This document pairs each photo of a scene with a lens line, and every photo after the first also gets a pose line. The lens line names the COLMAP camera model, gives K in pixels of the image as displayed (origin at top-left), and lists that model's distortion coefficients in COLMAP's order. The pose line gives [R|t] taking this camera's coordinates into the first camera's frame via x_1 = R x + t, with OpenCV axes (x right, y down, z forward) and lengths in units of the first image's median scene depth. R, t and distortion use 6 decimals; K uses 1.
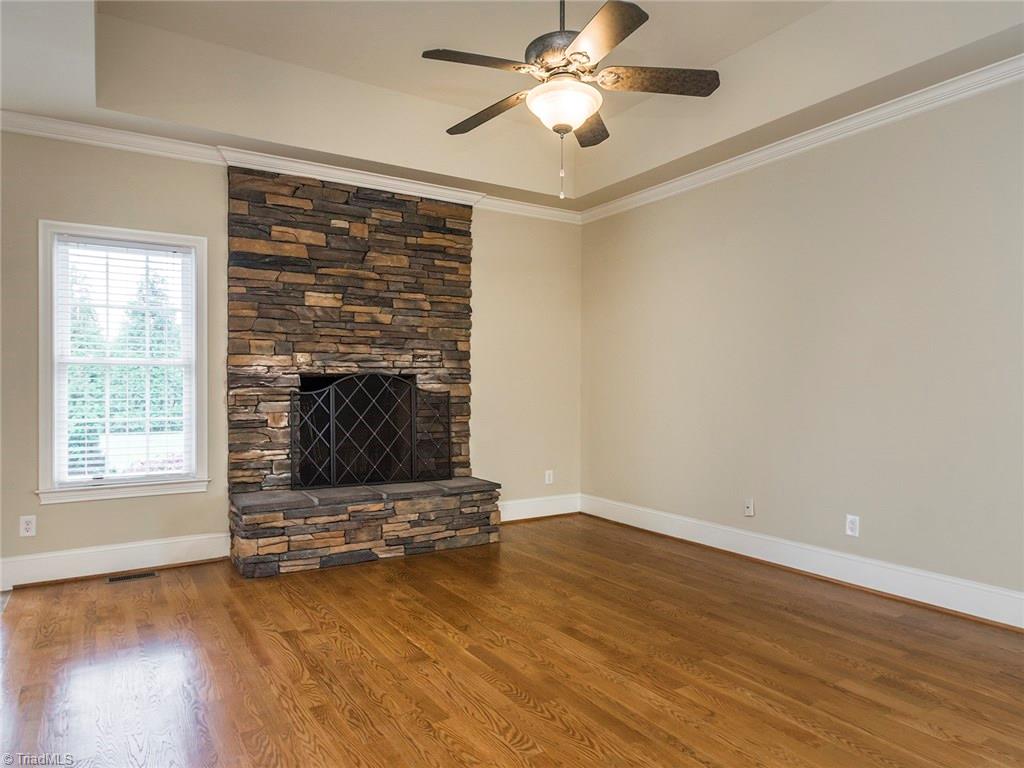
lens RADIAL K [[650.4, 0, 497.6], [0, 650.4, 386.4], [0, 0, 1]] dist [-0.002842, 0.008012]
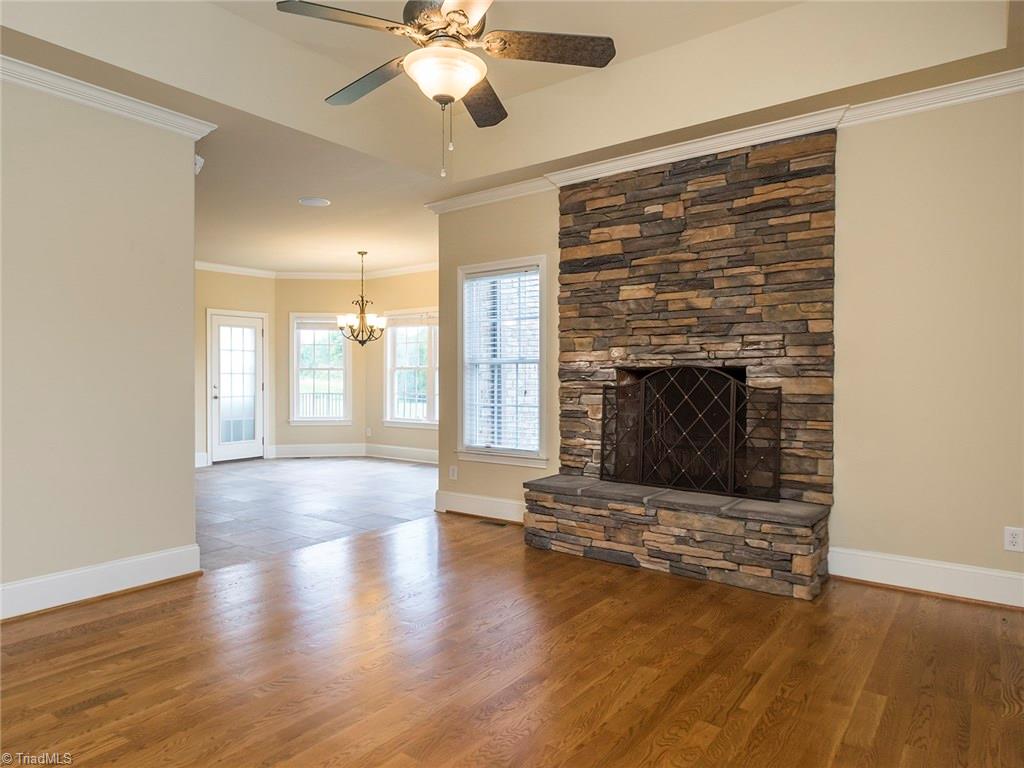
lens RADIAL K [[650.4, 0, 472.2], [0, 650.4, 384.4], [0, 0, 1]] dist [-0.002842, 0.008012]
pose [[0.334597, 0.007384, -0.942332, 0.578406], [-0.004776, 0.999970, 0.006140, 0.001118], [0.942349, 0.002446, 0.334623, 0.444335]]
